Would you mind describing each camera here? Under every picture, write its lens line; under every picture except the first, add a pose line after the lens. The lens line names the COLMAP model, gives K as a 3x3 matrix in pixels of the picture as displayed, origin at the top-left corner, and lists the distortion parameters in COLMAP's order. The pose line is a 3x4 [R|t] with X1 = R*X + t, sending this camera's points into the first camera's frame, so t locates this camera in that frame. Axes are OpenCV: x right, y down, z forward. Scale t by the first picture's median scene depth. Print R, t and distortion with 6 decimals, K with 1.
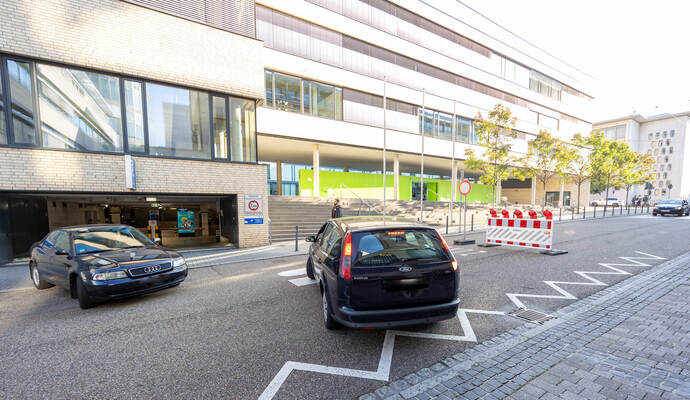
lens RADIAL K [[280.7, 0, 352.8], [0, 280.7, 229.6], [0, 0, 1]] dist [-0.000261, -0.000081]
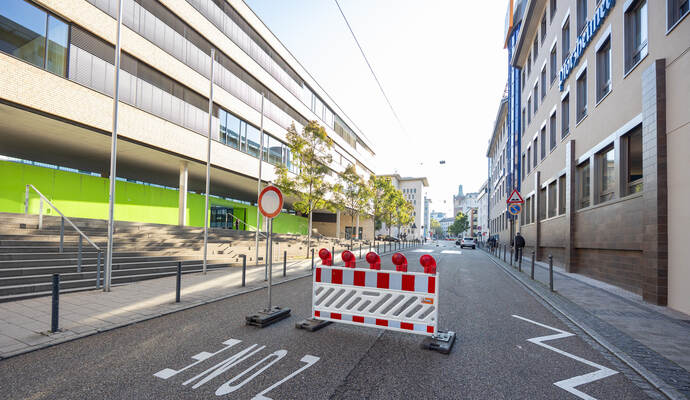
lens RADIAL K [[278.1, 0, 343.8], [0, 278.1, 229.5], [0, 0, 1]] dist [0.002027, -0.000026]
pose [[0.817058, 0.045723, 0.574740, 0.086925], [0.015946, 0.994677, -0.101800, -0.019984], [-0.576335, 0.092342, 0.811979, 0.206614]]
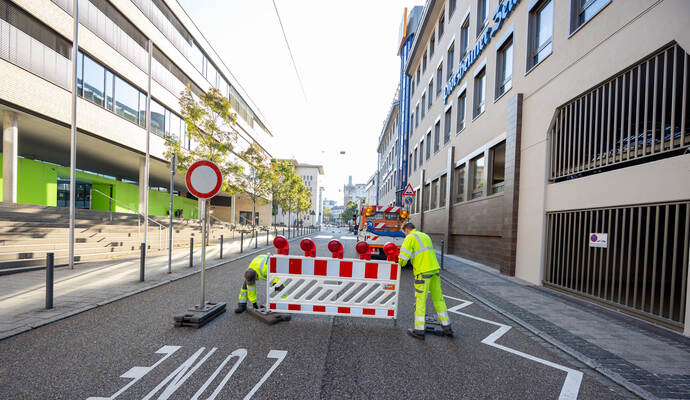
lens RADIAL K [[278.1, 0, 343.8], [0, 278.1, 229.5], [0, 0, 1]] dist [0.002027, -0.000026]
pose [[0.544210, 0.020914, 0.838688, 0.063744], [0.027923, 0.998684, -0.043022, -0.022260], [-0.838484, 0.046831, 0.542910, 0.238926]]
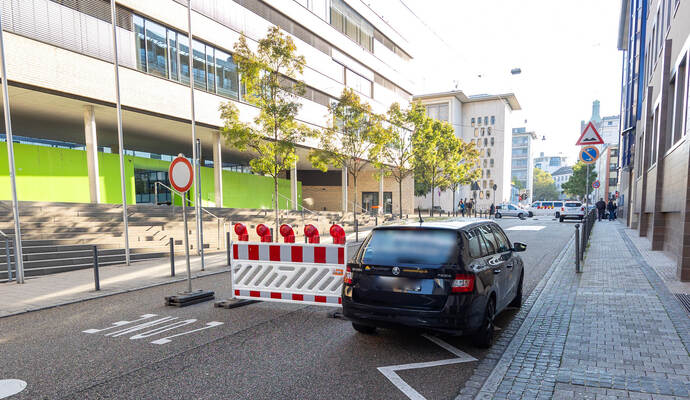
lens RADIAL K [[489.3, 0, 321.4], [0, 489.3, 268.8], [0, 0, 1]] dist [-0.007167, -0.000933]
pose [[0.872695, -0.061799, 0.484339, 0.080094], [0.049146, 0.998038, 0.038793, -0.008446], [-0.485787, -0.010052, 0.874020, 0.086494]]
